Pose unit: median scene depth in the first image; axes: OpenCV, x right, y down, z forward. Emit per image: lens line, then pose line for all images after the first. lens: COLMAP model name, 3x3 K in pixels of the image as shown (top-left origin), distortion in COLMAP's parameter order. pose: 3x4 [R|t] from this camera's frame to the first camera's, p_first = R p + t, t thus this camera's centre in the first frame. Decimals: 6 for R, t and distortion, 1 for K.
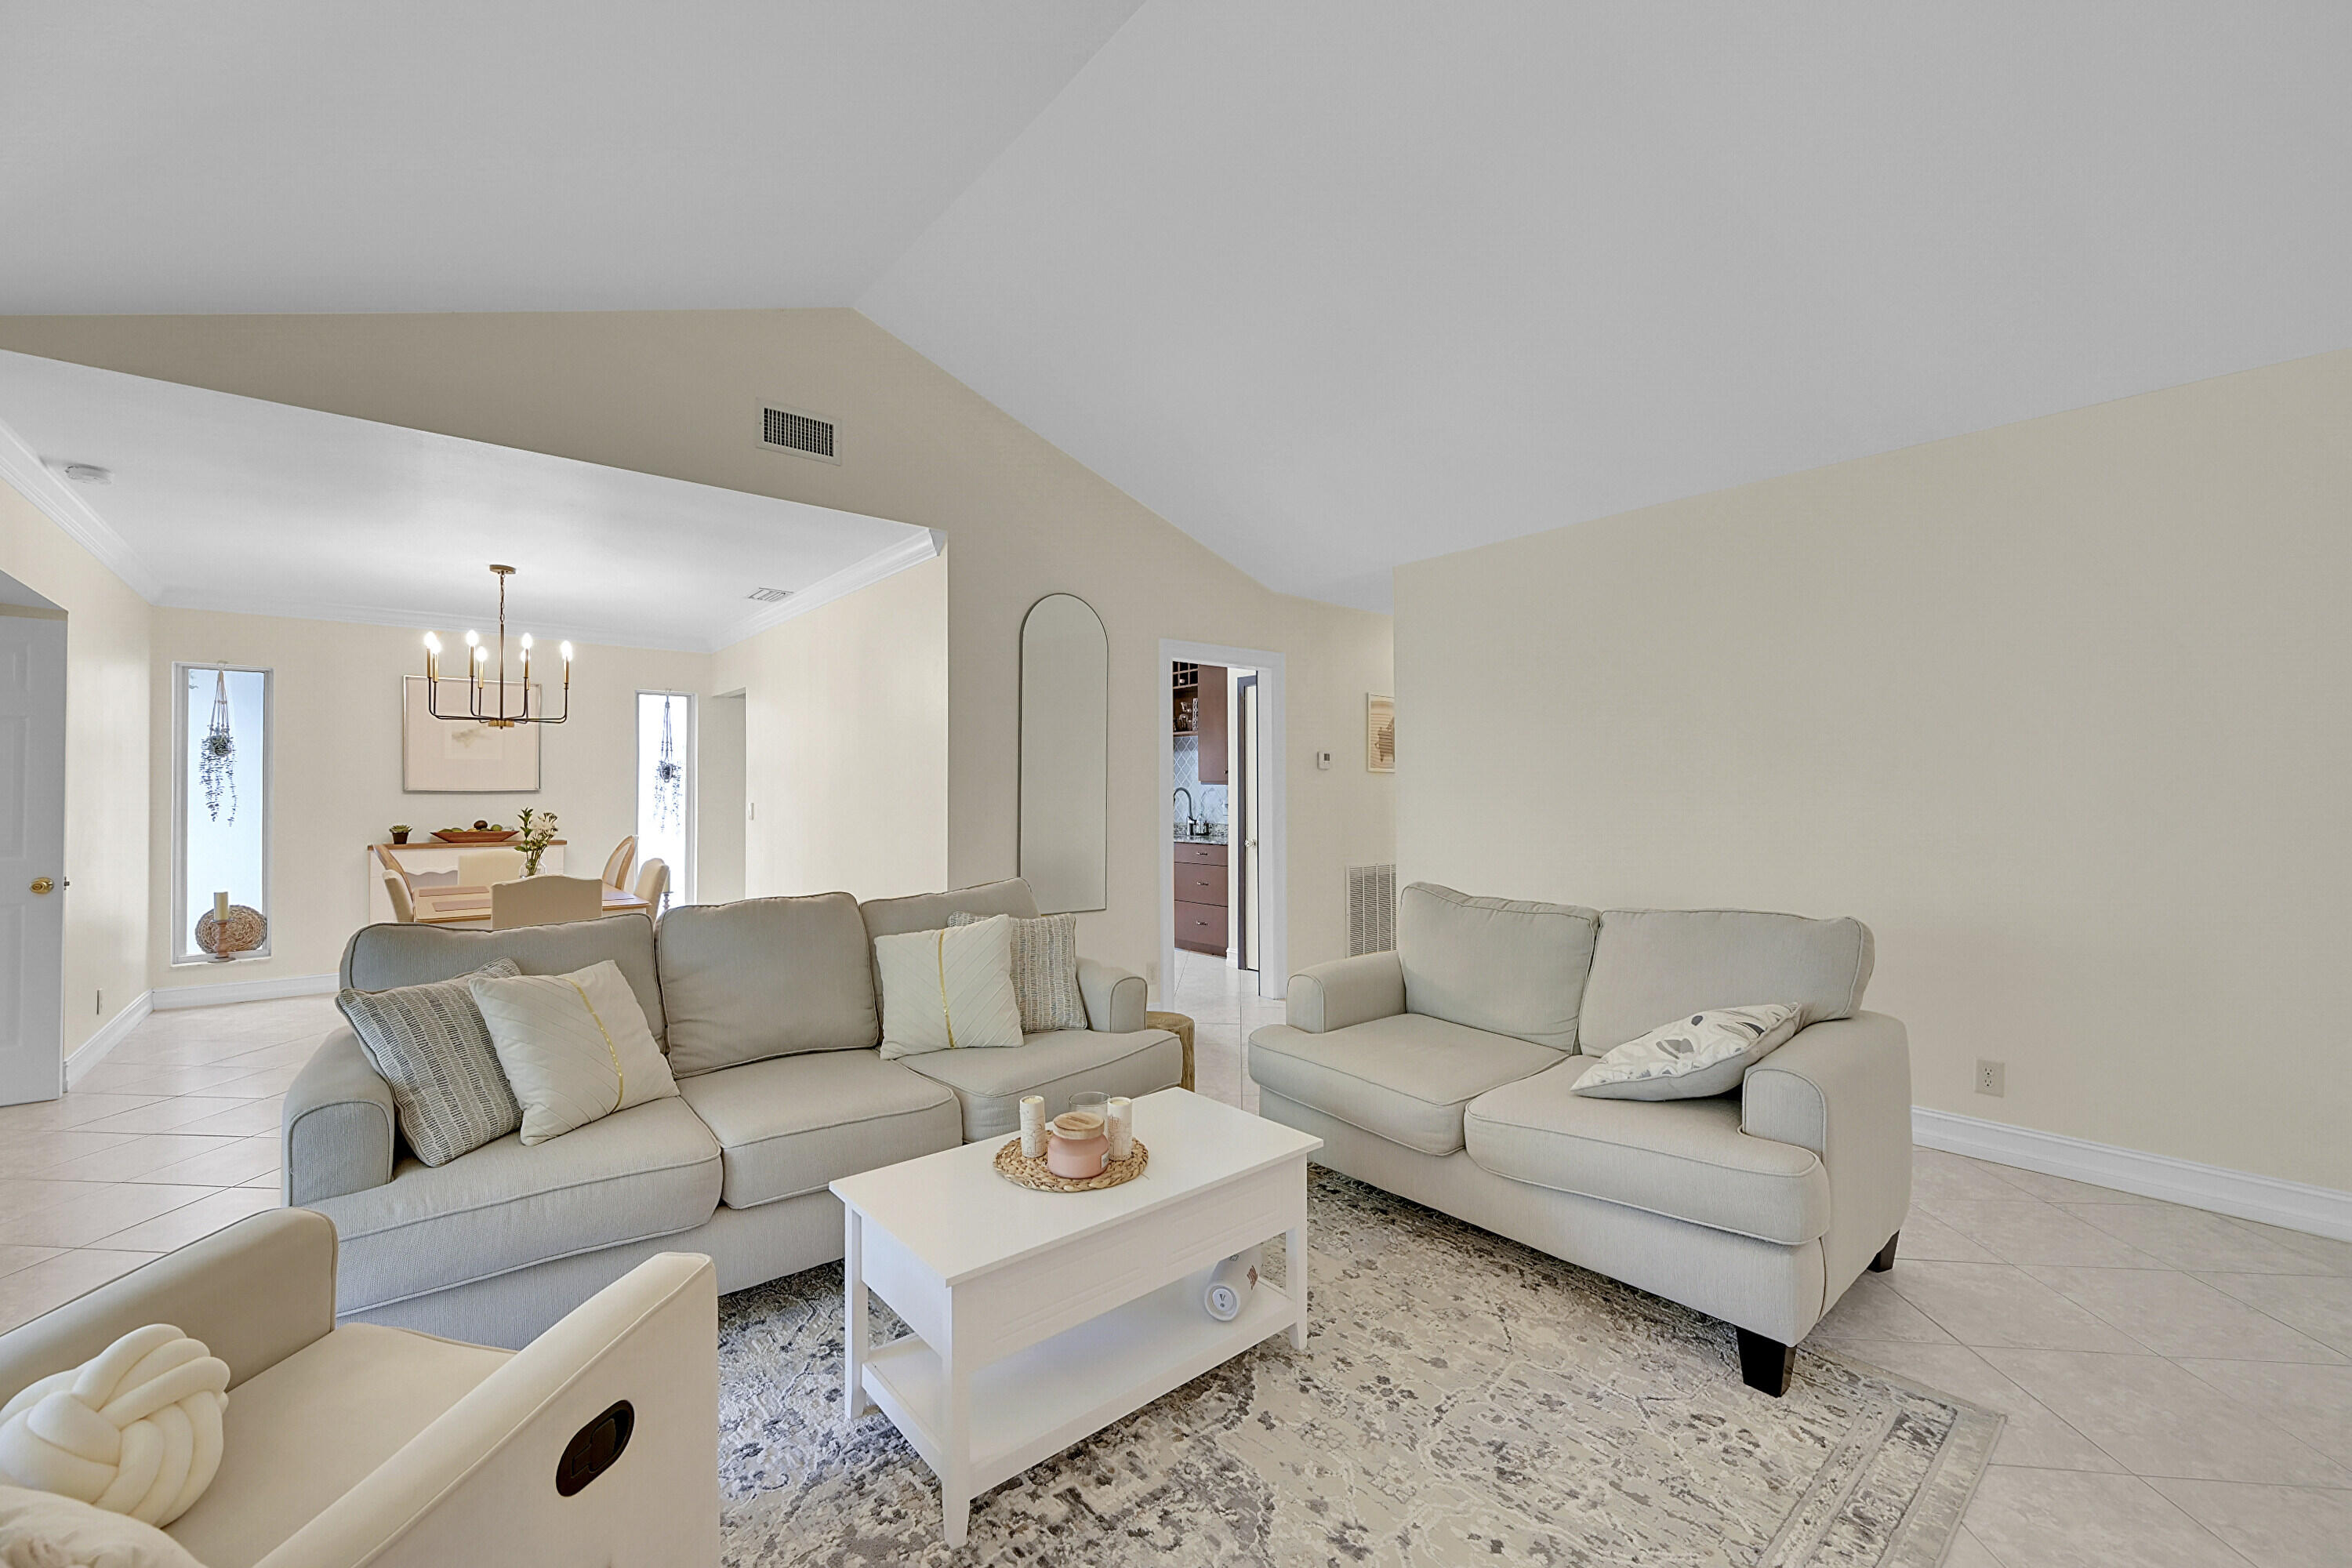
lens RADIAL K [[939.8, 0, 1171.4], [0, 939.8, 781.0], [0, 0, 1]] dist [-0.000606, 0.000032]
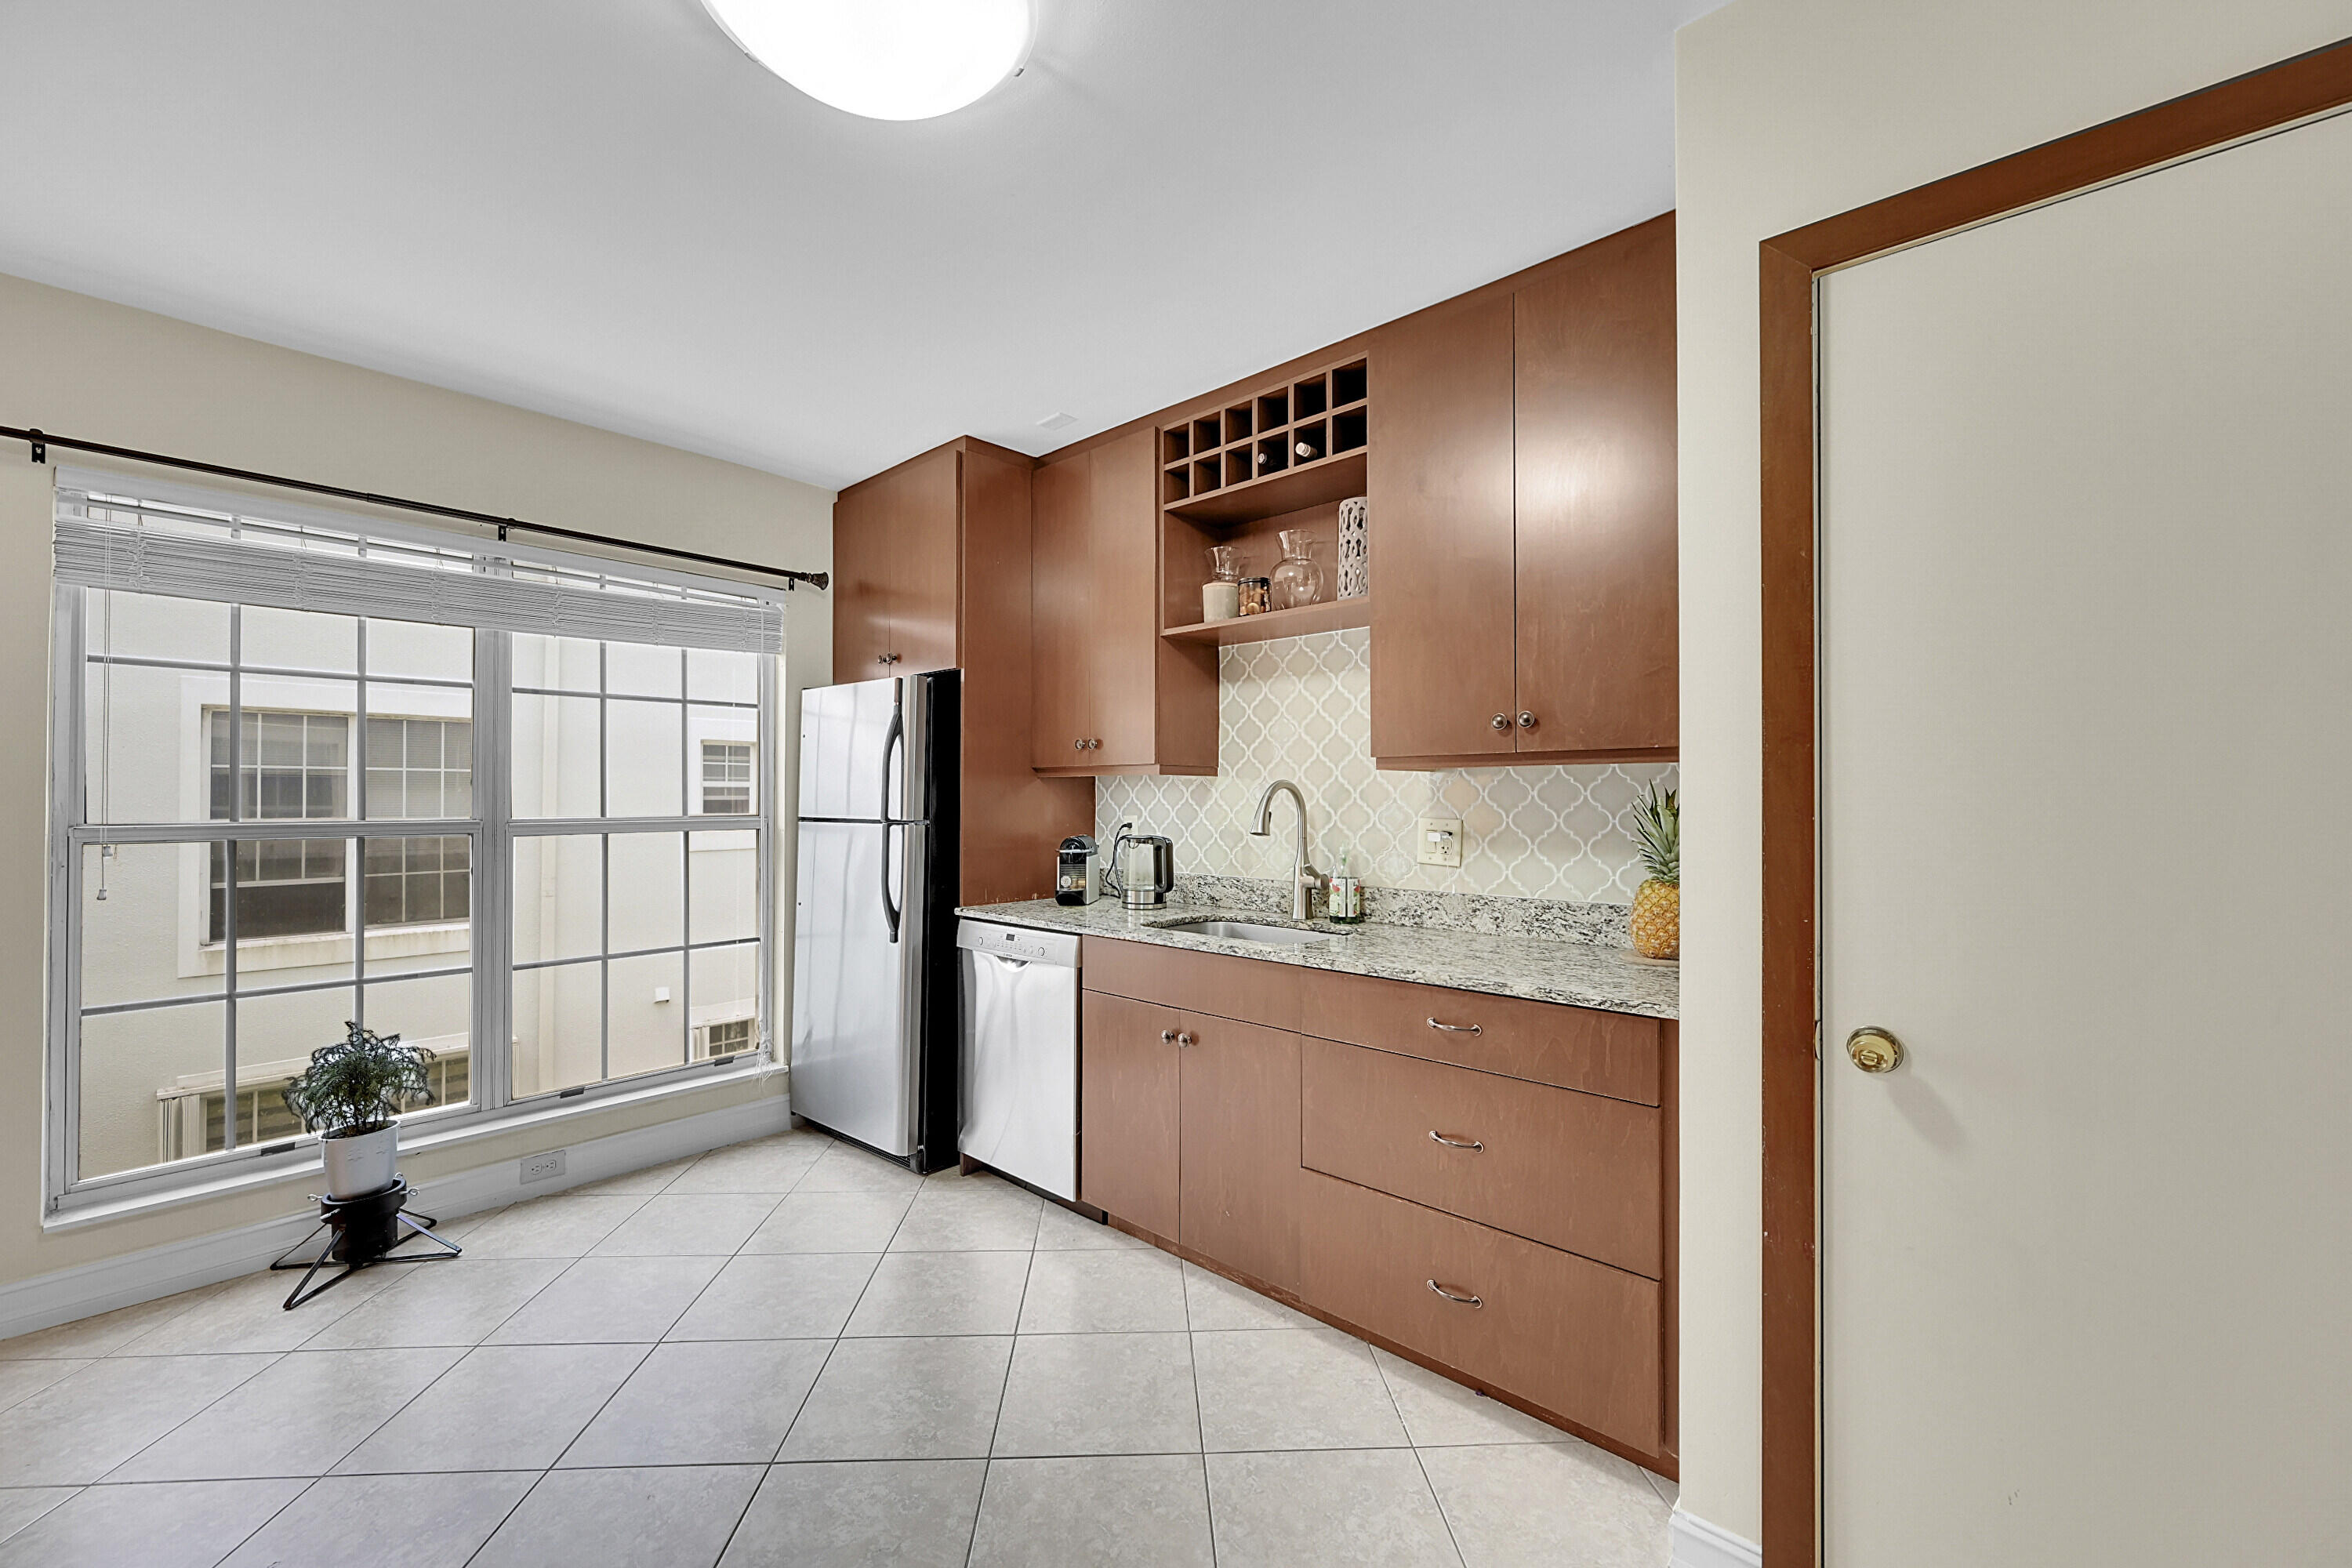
lens RADIAL K [[939.8, 0, 1171.4], [0, 939.8, 781.0], [0, 0, 1]] dist [-0.000606, 0.000032]
pose [[0.992460, 0.000707, 0.122564, -0.070750], [-0.000338, 0.999995, -0.003032, 0.008537], [-0.122566, 0.002968, 0.992456, 0.674974]]
